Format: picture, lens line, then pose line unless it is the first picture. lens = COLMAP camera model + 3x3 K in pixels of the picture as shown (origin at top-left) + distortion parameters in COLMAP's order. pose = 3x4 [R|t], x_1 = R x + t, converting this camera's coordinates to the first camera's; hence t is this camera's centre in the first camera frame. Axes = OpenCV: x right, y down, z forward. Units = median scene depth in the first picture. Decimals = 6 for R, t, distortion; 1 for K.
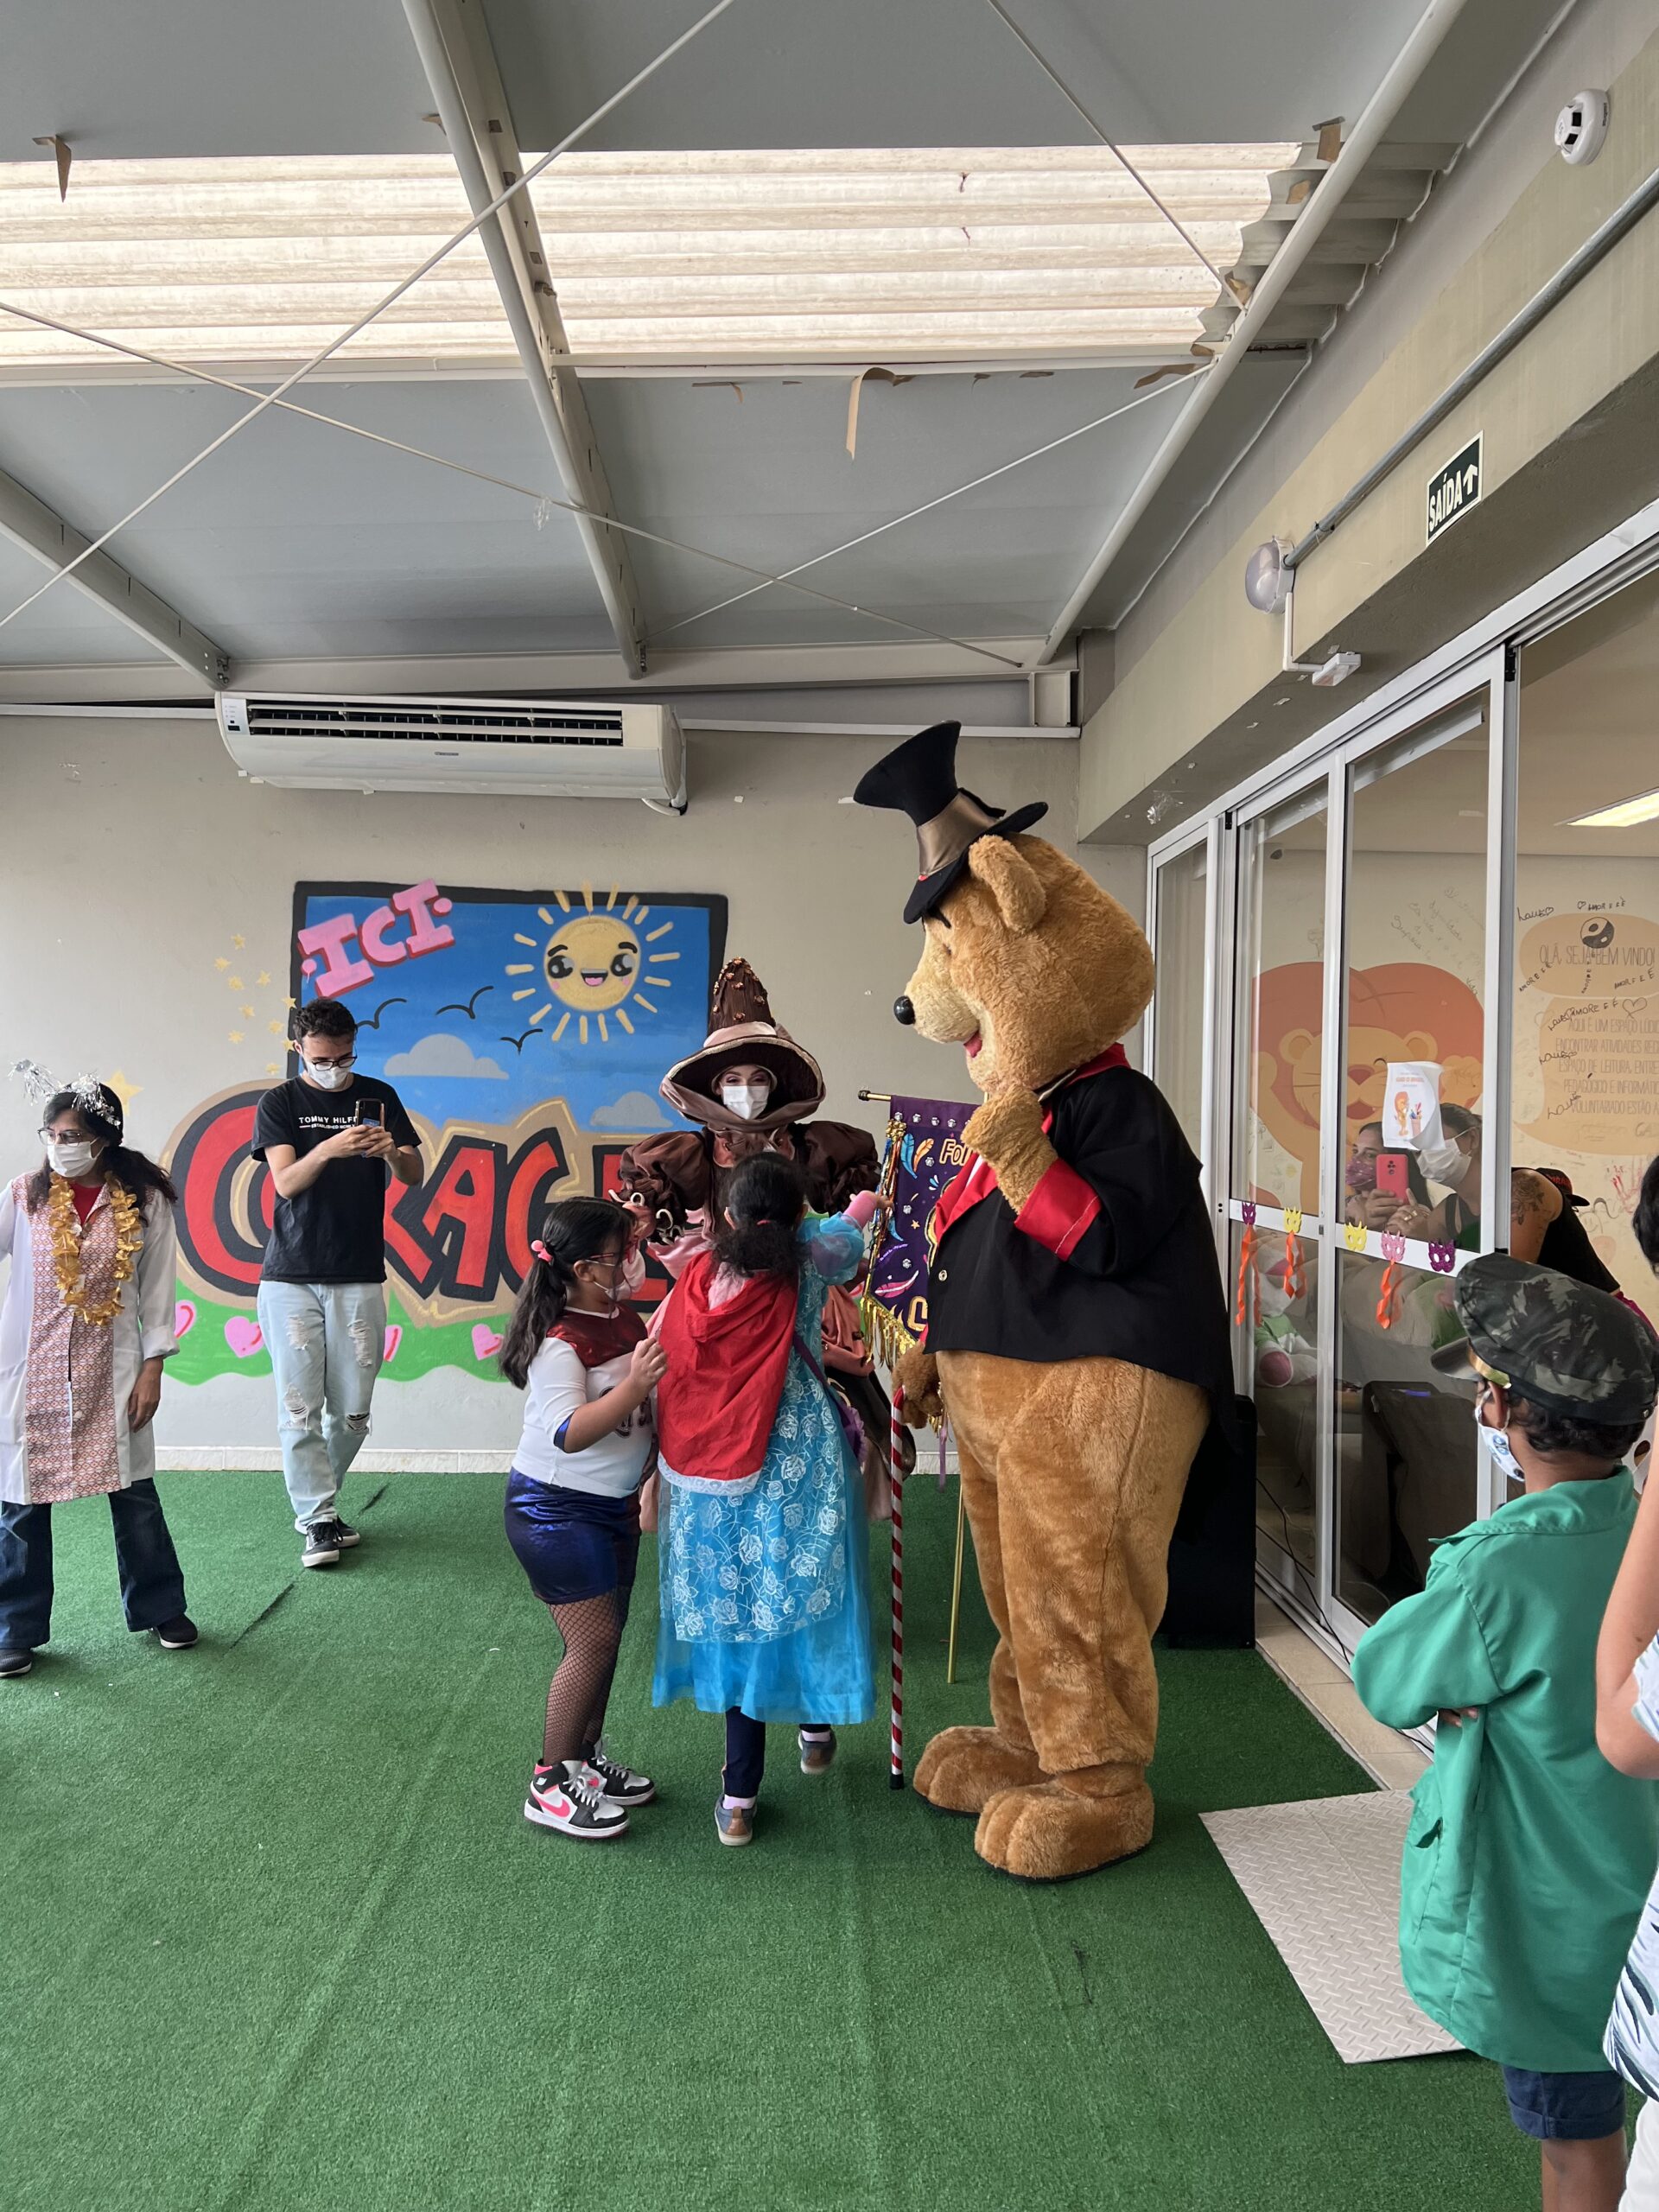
lens RADIAL K [[1665.1, 0, 841.2], [0, 1665.1, 1118.6], [0, 0, 1]] dist [0.033054, -0.046629]
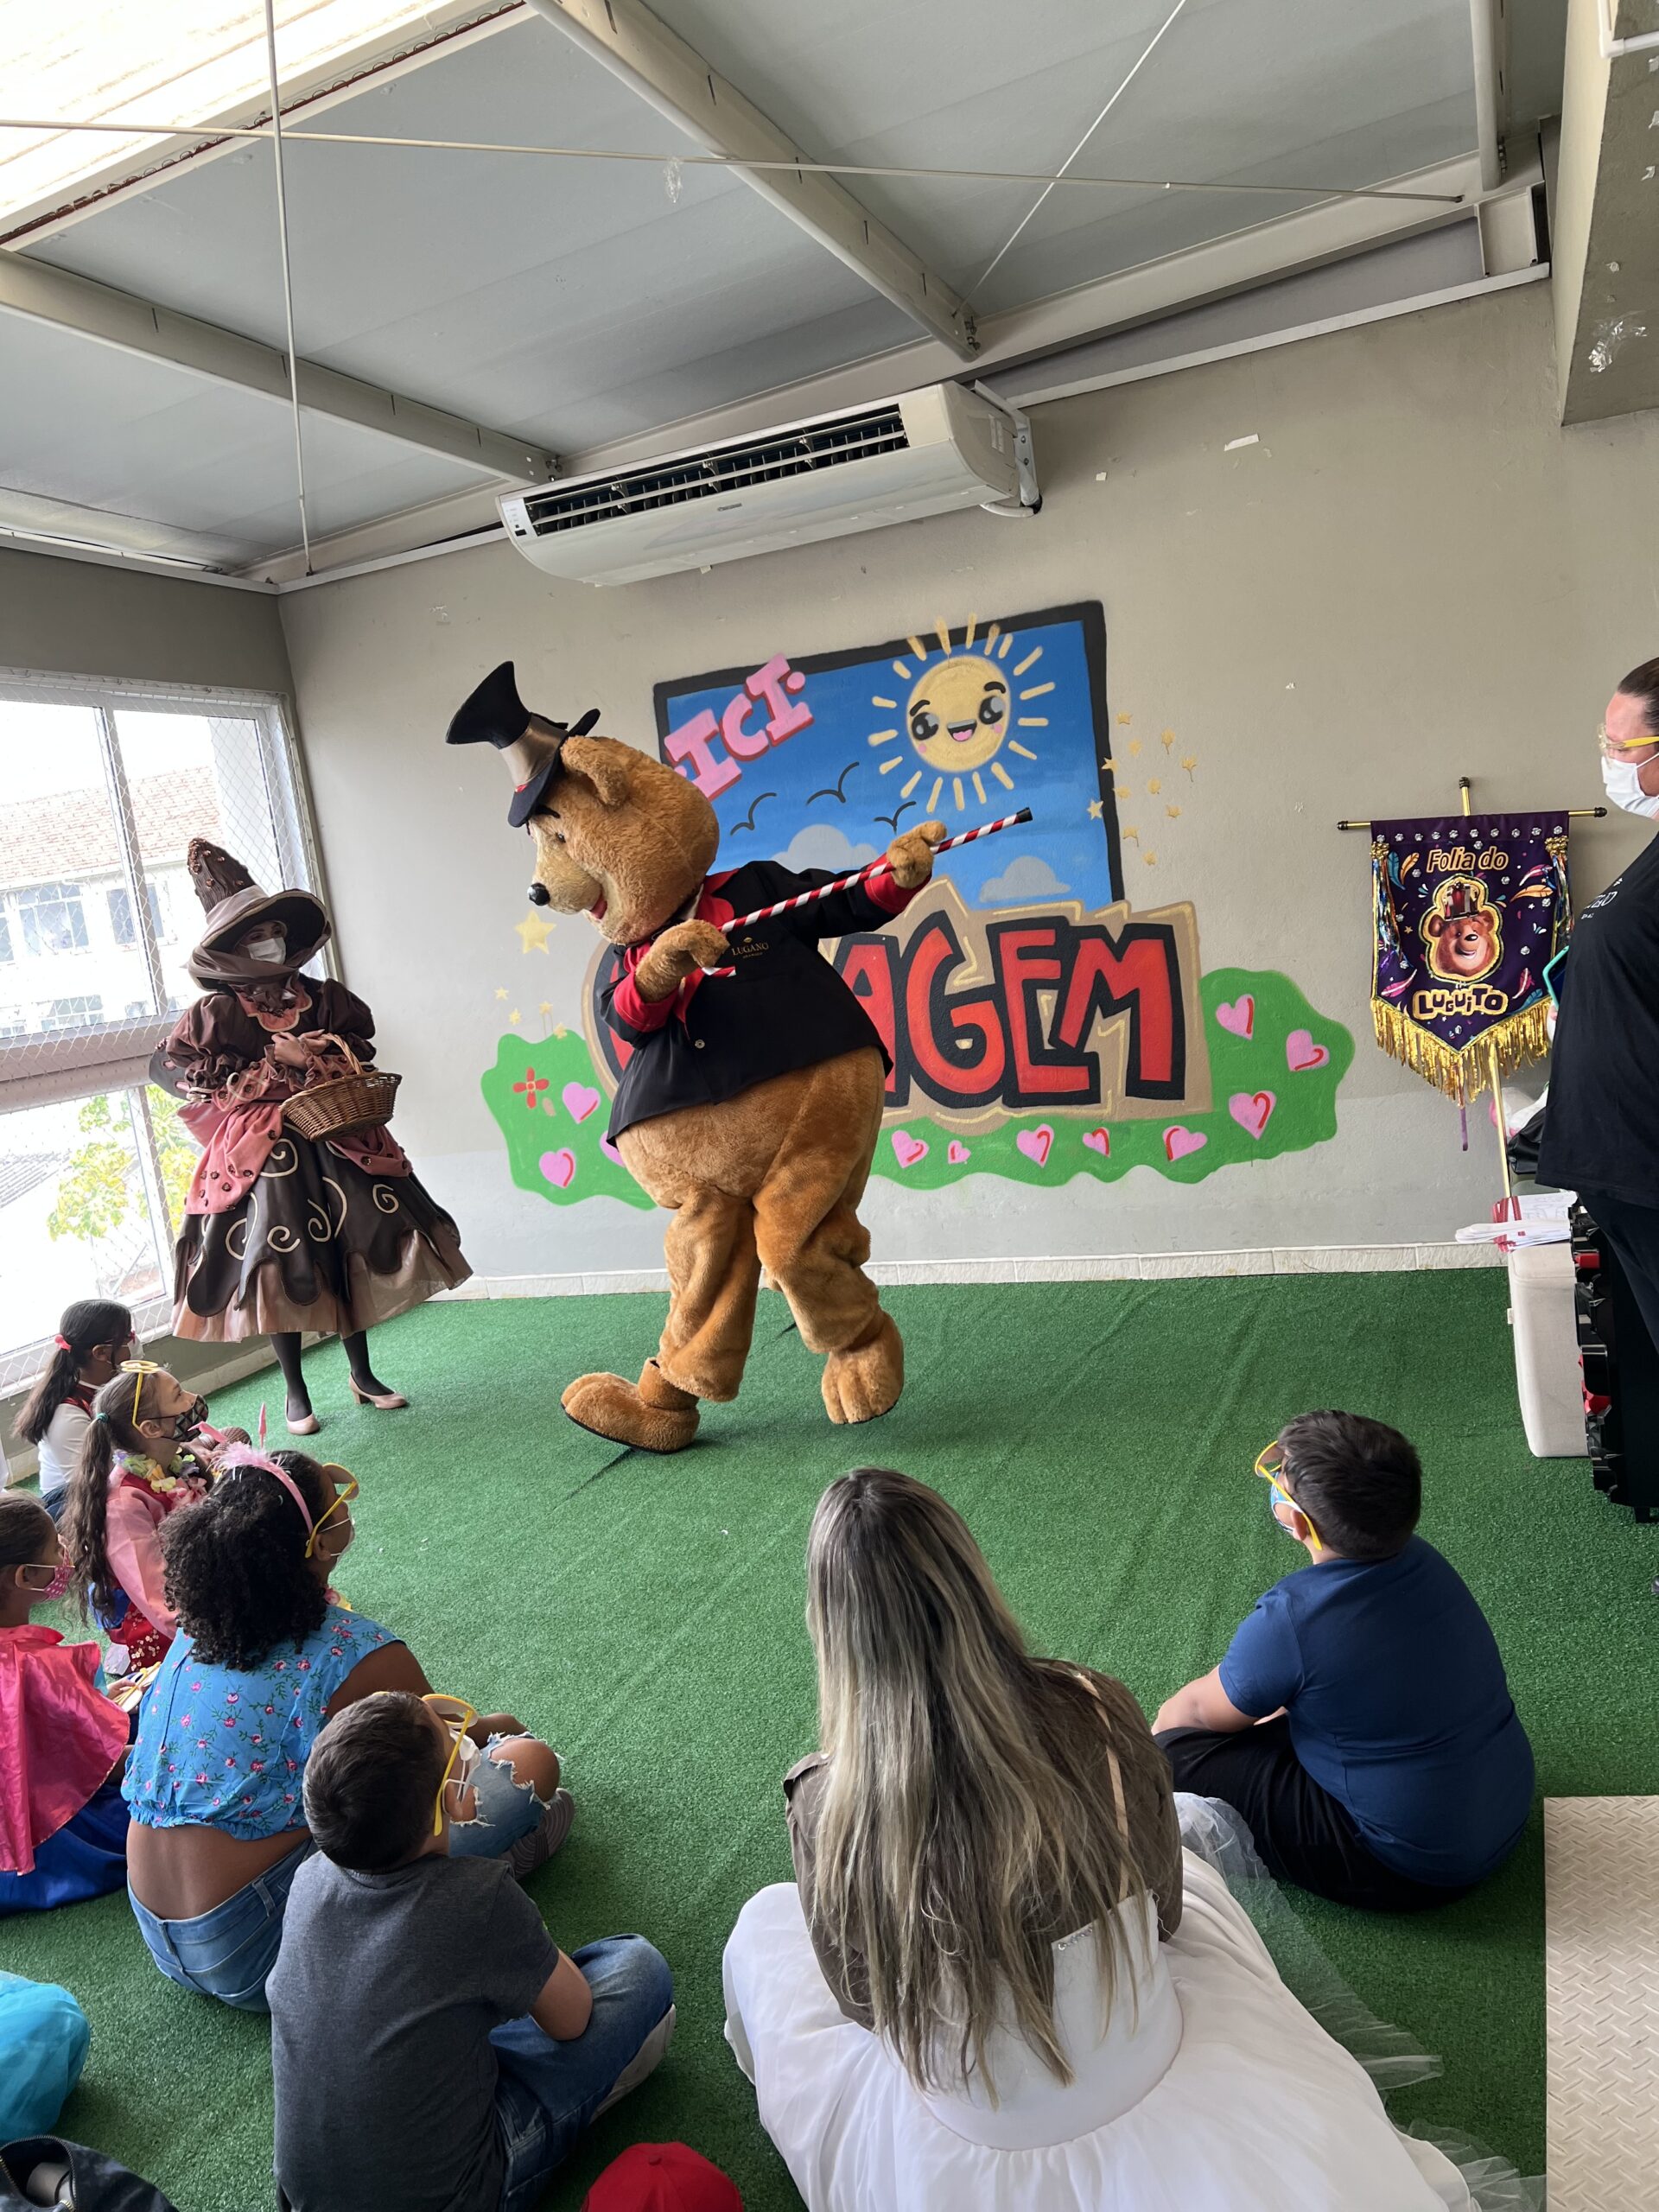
lens RADIAL K [[1665.1, 0, 815.4], [0, 1665.1, 1136.4], [0, 0, 1]] dist [0.033054, -0.046629]
pose [[0.901842, -0.076828, -0.425180, 0.139726], [0.141650, 0.982250, 0.122964, 0.005472], [0.408186, -0.171121, 0.896717, 0.153171]]
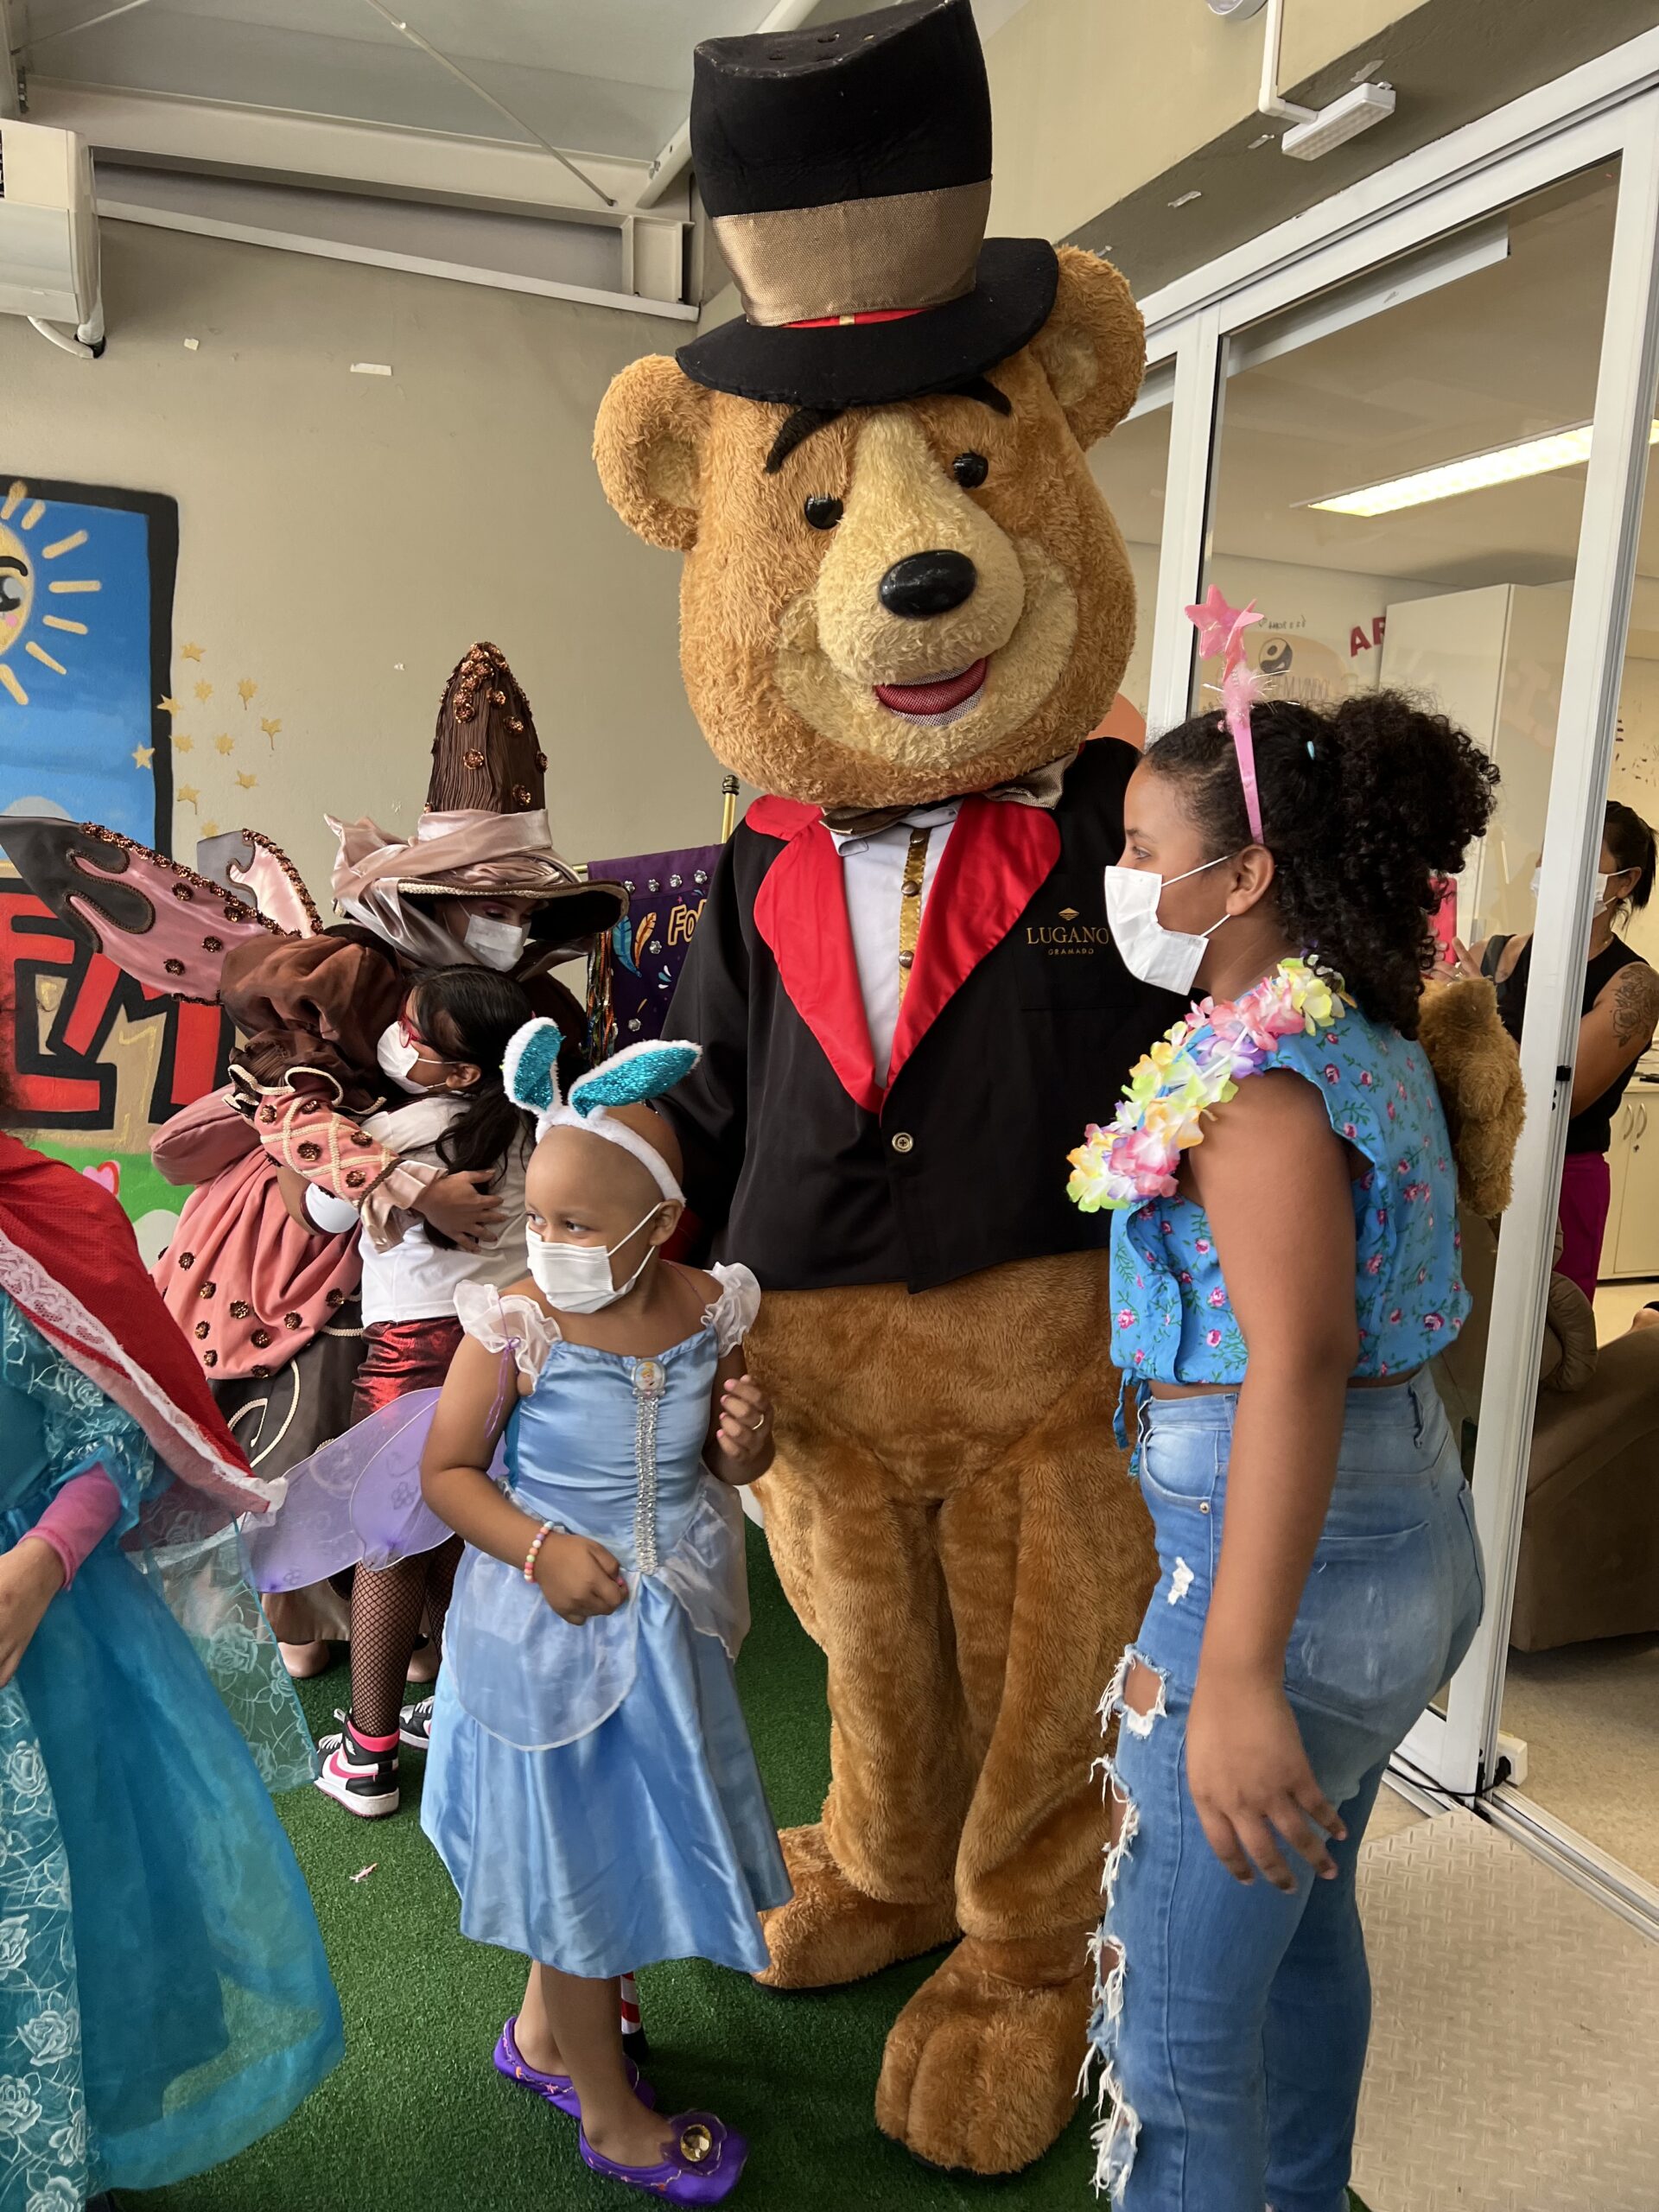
lens RADIAL K [[1665.1, 0, 833.1], [0, 1665.1, 1136.5], [0, 0, 1]] dist [0.033054, -0.046629]
pose [[0.938612, -0.024994, 0.344068, -0.059952], [-0.029634, 0.987844, 0.152601, 0.006666], [-0.343699, -0.153429, 0.926461, 0.265636]]
